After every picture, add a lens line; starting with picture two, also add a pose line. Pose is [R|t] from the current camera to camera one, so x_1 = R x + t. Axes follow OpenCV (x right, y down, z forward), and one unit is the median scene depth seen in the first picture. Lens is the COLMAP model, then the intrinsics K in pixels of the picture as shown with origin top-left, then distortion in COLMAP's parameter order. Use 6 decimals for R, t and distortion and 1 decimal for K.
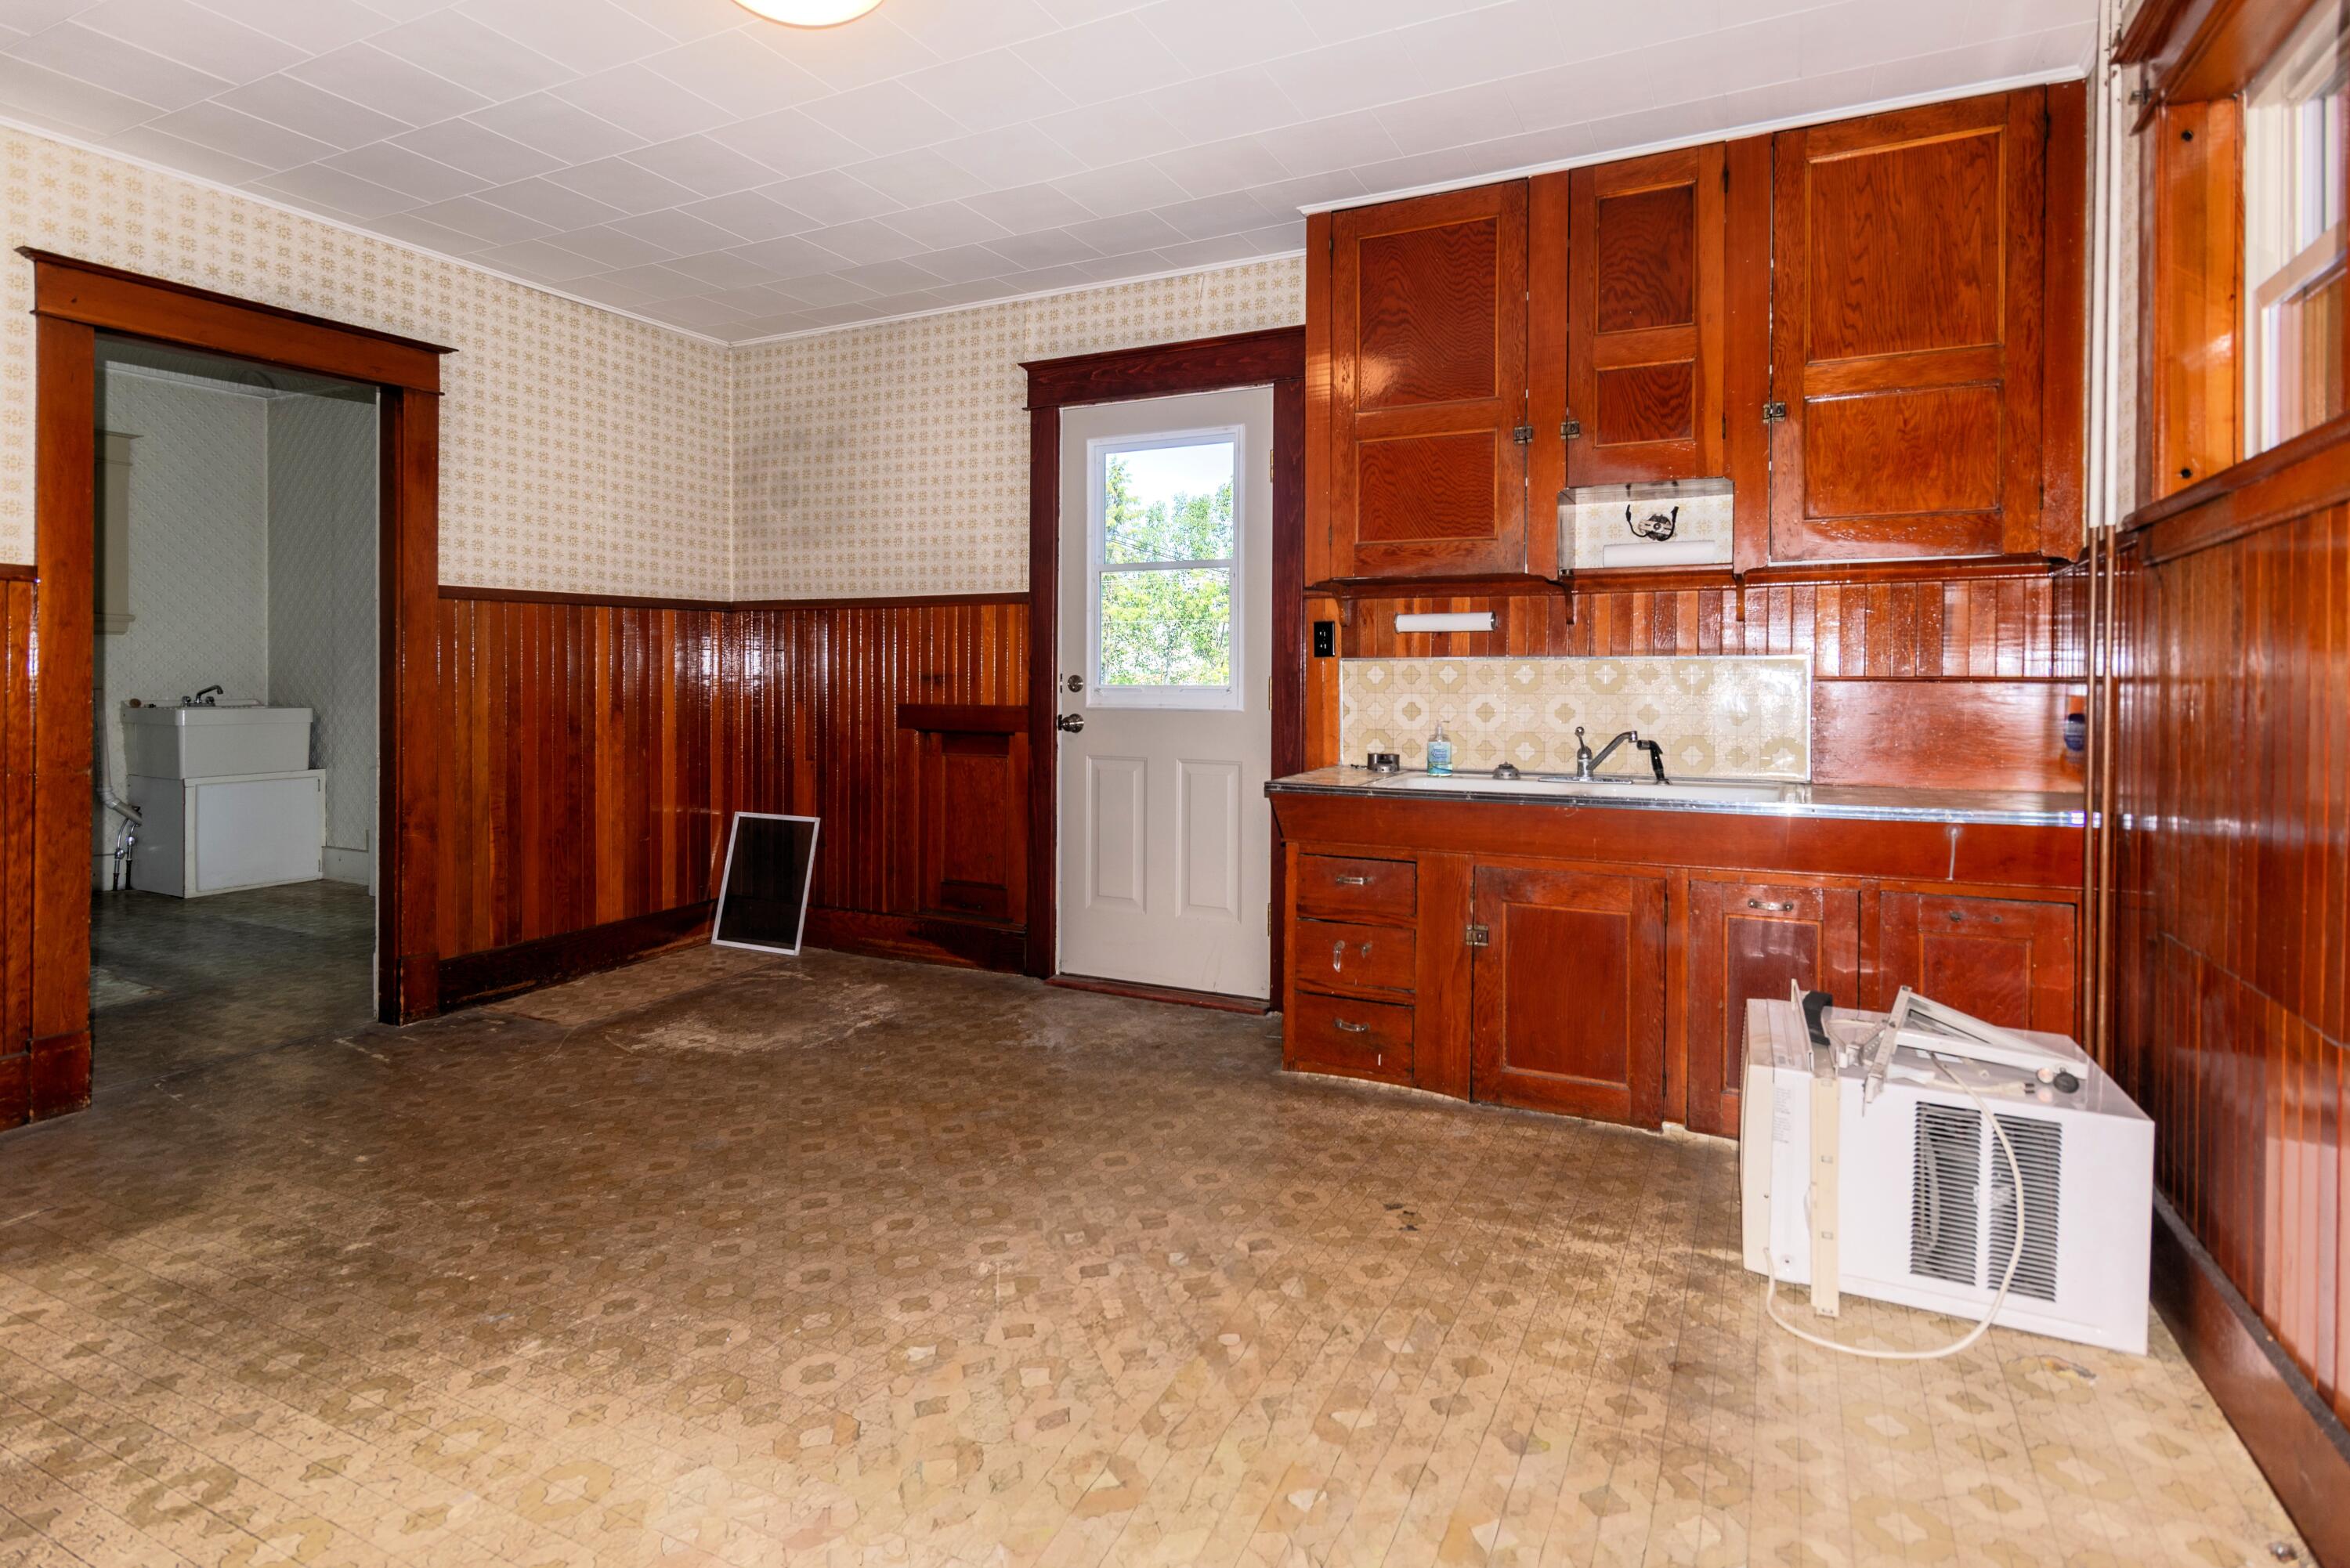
lens RADIAL K [[1148.1, 0, 1179.2], [0, 1148.1, 699.0], [0, 0, 1]] dist [0.000858, 0.000483]
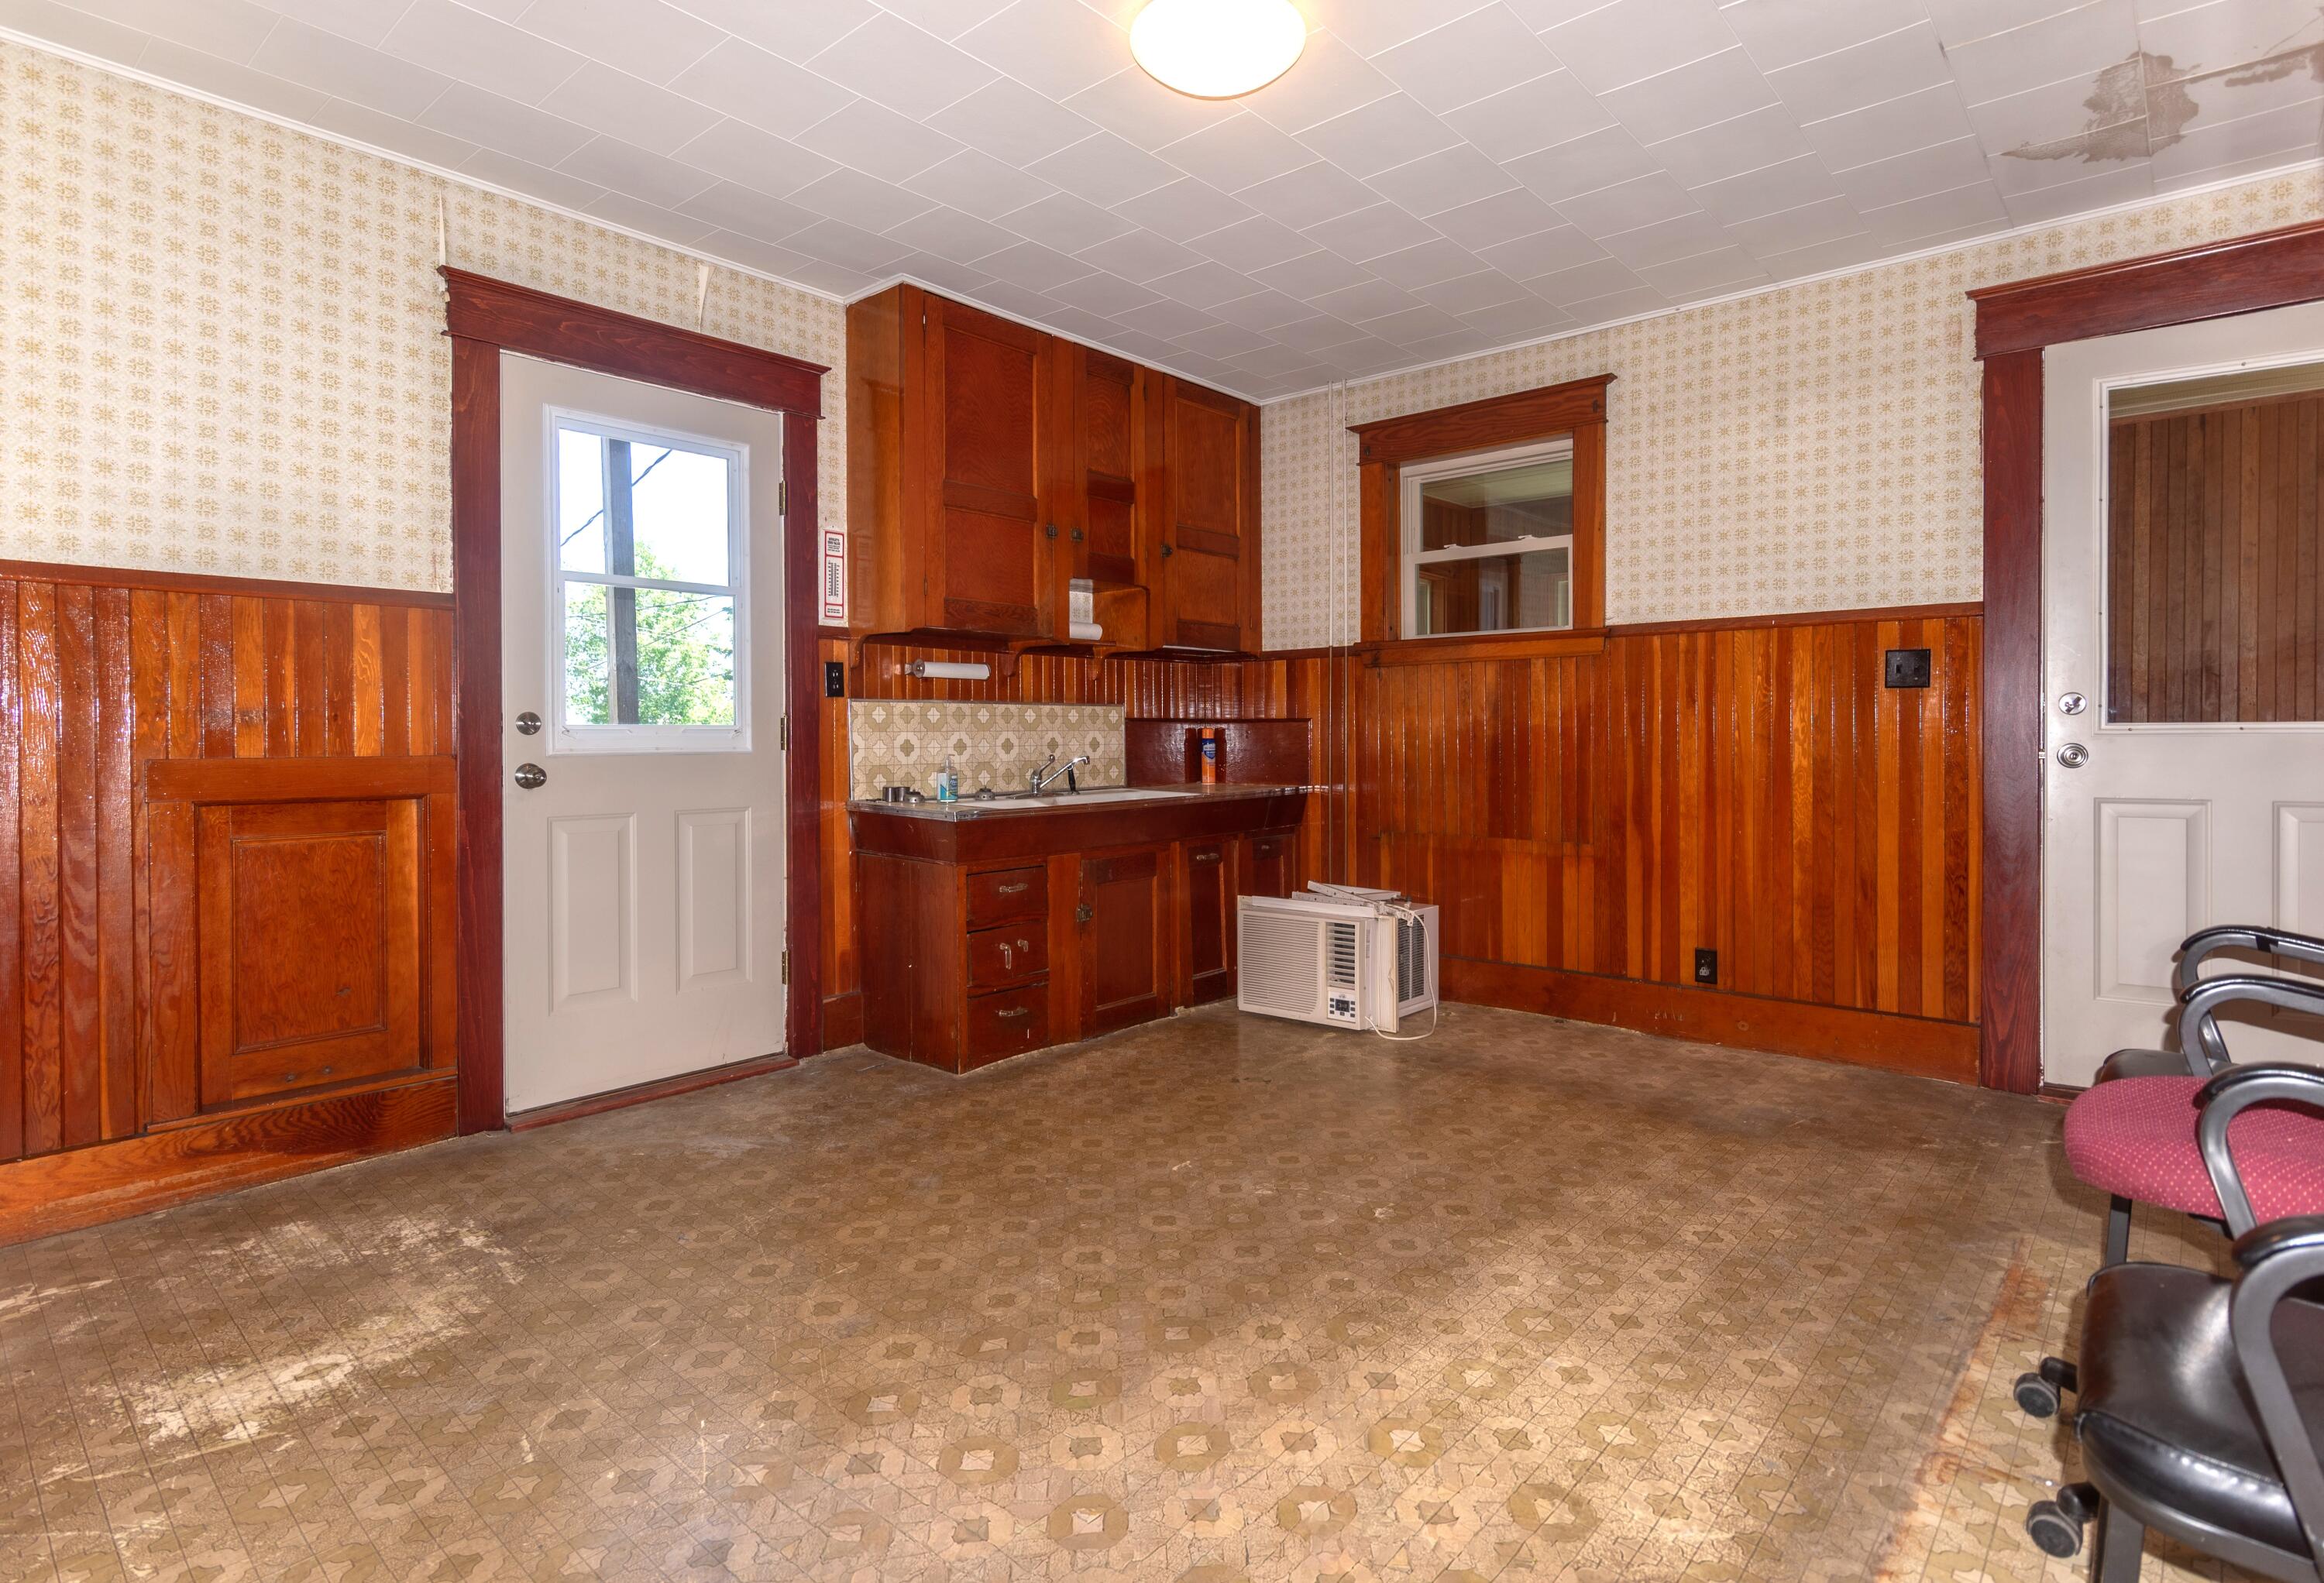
lens RADIAL K [[1187.9, 0, 1165.2], [0, 1187.9, 739.5], [0, 0, 1]] dist [0.002201, 0.000545]
pose [[0.267793, -0.010742, 0.963417, -0.800749], [0.019140, 0.999800, 0.005827, 0.000639], [-0.963286, 0.016880, 0.267945, 0.424365]]
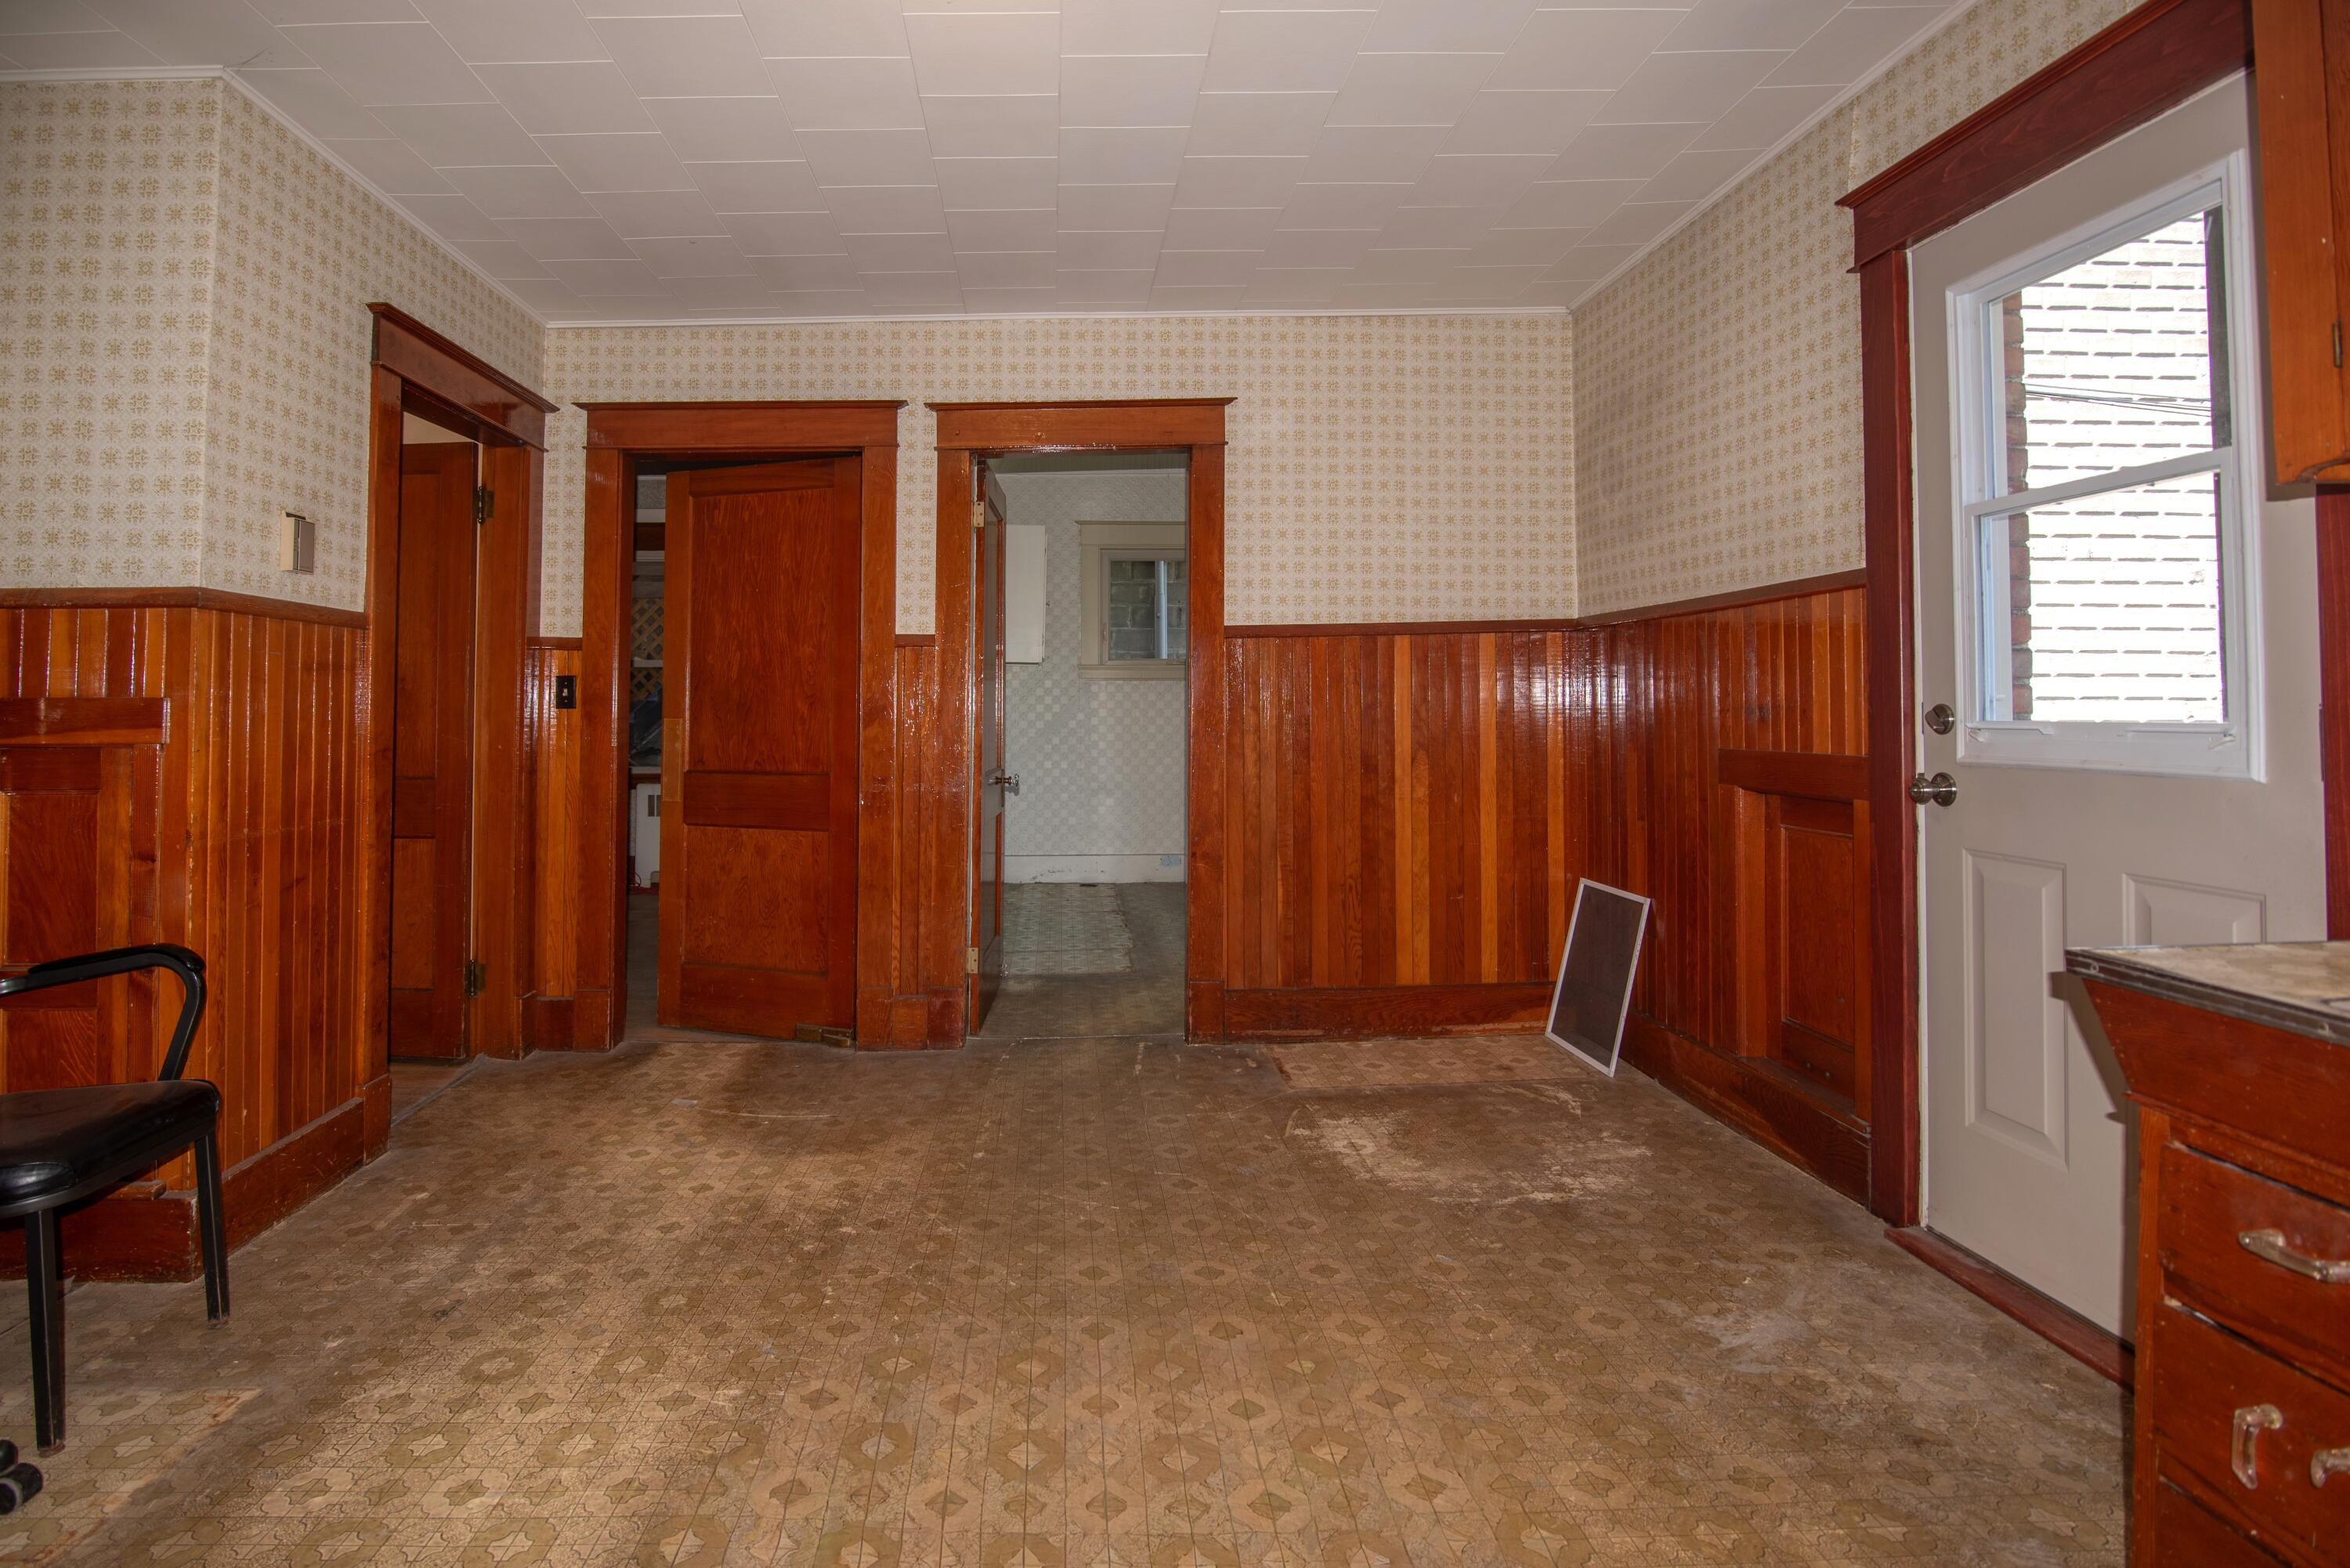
lens RADIAL K [[1190.7, 0, 1091.0], [0, 1190.7, 680.2], [0, 0, 1]] dist [-0.017027, -0.000519]
pose [[0.466322, -0.029287, -0.884130, 0.251142], [-0.007456, 0.999286, -0.037035, -0.008957], [0.884583, 0.023862, 0.465771, 0.390981]]
